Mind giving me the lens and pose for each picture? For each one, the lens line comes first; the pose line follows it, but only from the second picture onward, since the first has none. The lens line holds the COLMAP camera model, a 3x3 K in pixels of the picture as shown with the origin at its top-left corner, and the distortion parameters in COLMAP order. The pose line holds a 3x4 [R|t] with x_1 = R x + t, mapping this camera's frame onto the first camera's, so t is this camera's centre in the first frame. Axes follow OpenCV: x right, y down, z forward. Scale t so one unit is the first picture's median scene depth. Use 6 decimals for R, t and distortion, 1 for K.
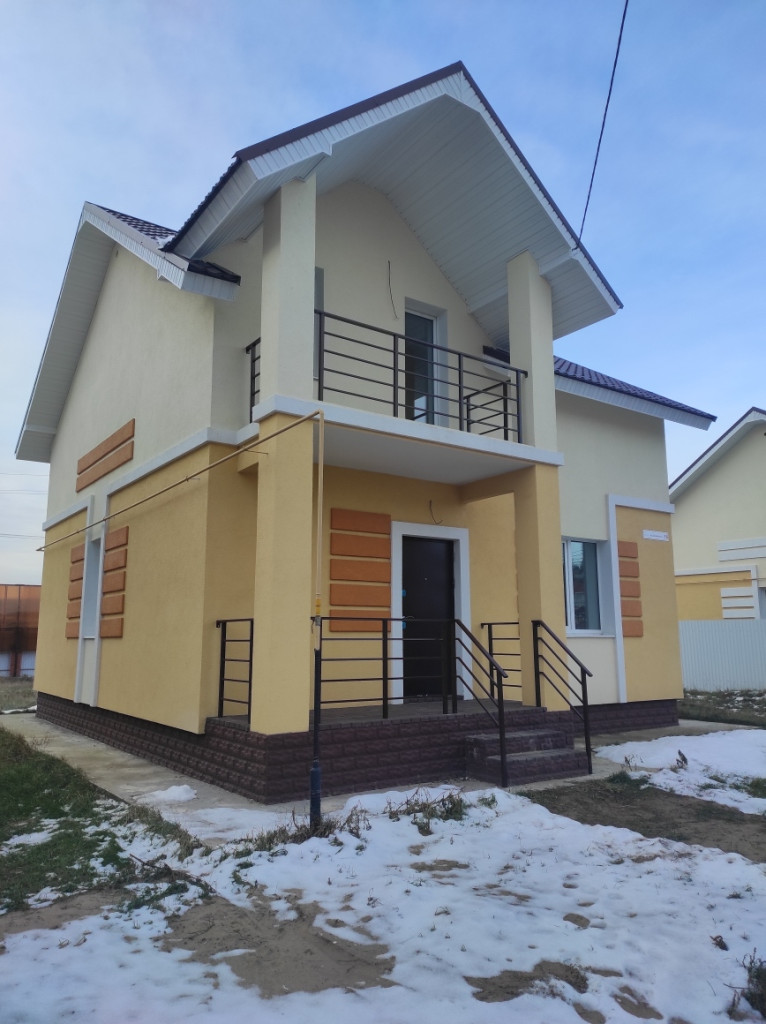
lens RADIAL K [[747.0, 0, 382.5], [0, 747.0, 511.1], [0, 0, 1]] dist [0.058492, -0.041648]
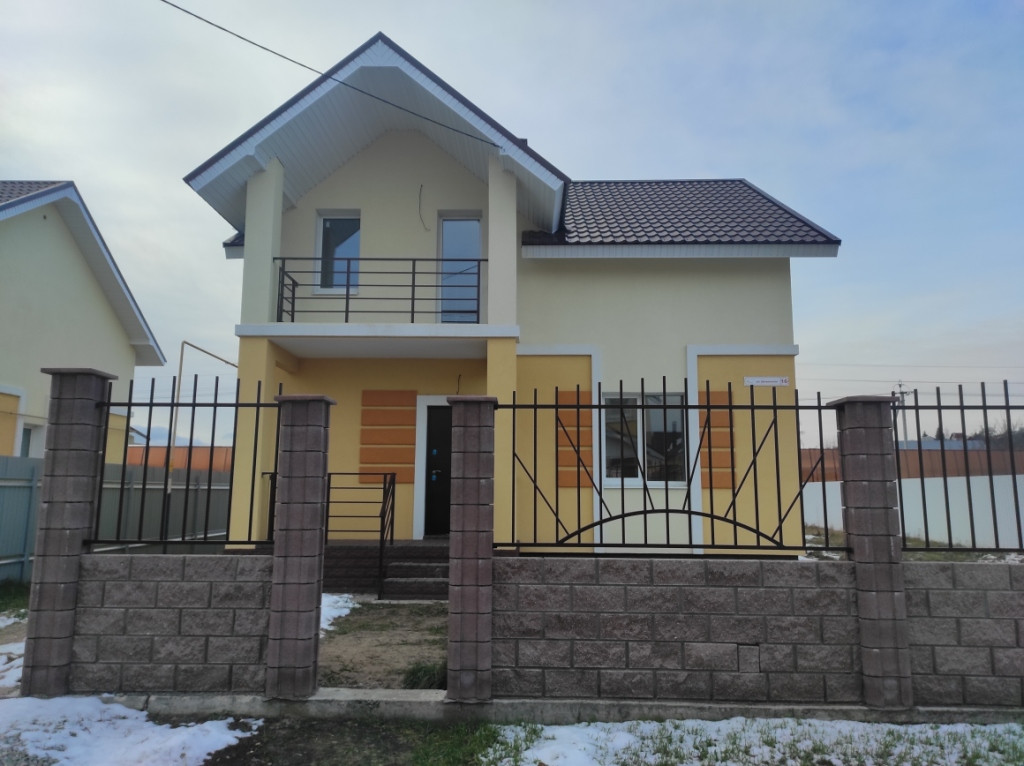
lens RADIAL K [[747.0, 0, 516.5], [0, 747.0, 384.9], [0, 0, 1]] dist [0.058492, -0.041648]
pose [[0.805669, -0.075705, -0.587509, 0.919210], [0.091817, 0.995773, -0.002401, 0.014672], [0.585207, -0.052009, 0.809214, 0.079030]]
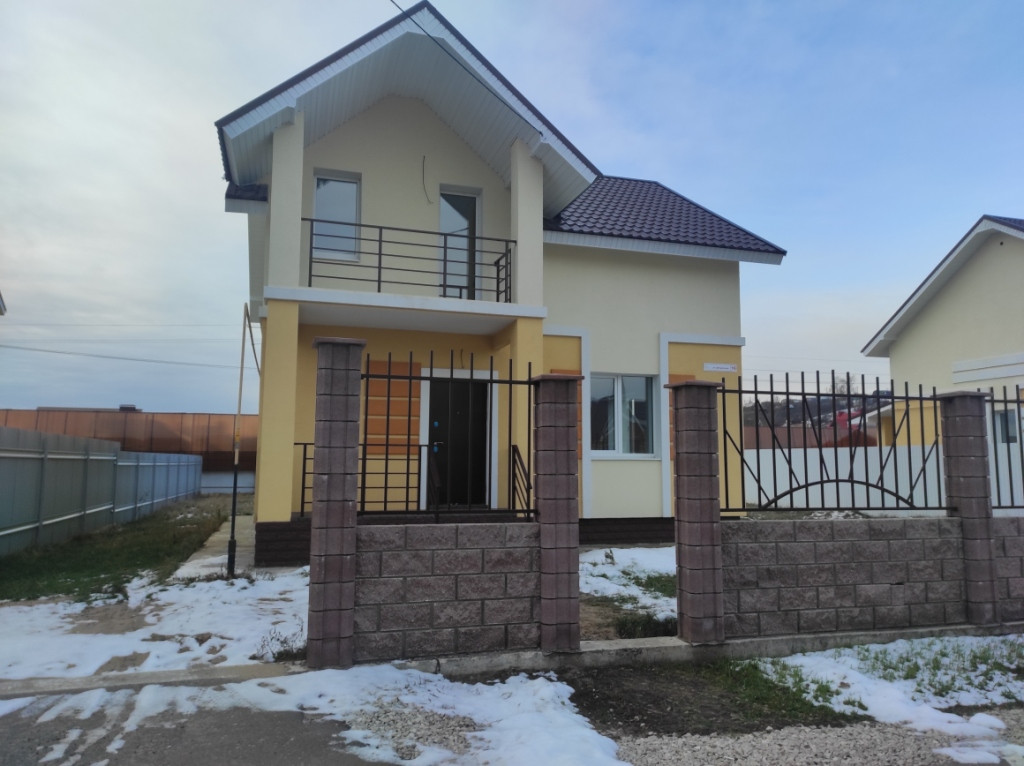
lens RADIAL K [[747.0, 0, 514.0], [0, 747.0, 386.1], [0, 0, 1]] dist [0.058492, -0.041648]
pose [[0.951631, -0.022293, -0.306435, 0.569672], [0.042827, 0.997252, 0.060449, -0.026870], [0.304245, -0.070649, 0.949970, -0.169439]]
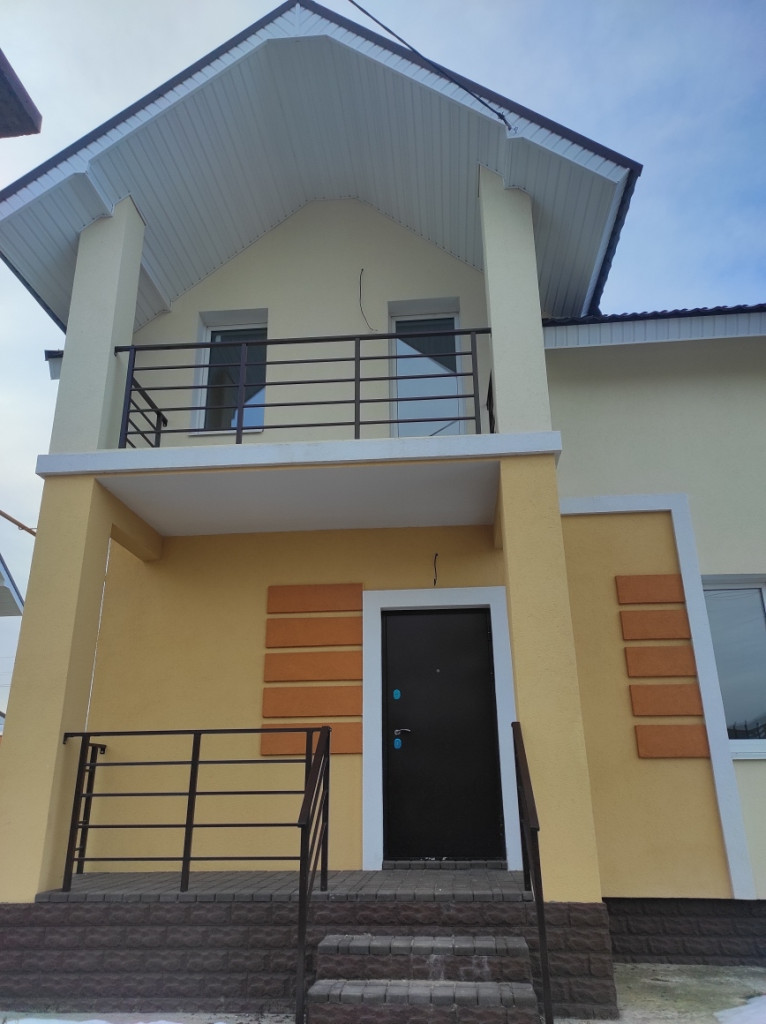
lens RADIAL K [[747.0, 0, 384.6], [0, 747.0, 510.5], [0, 0, 1]] dist [0.058492, -0.041648]
pose [[0.762049, -0.227204, -0.606349, 0.493904], [0.117700, 0.969423, -0.215327, 0.097413], [0.636732, 0.092722, 0.765490, 0.473014]]
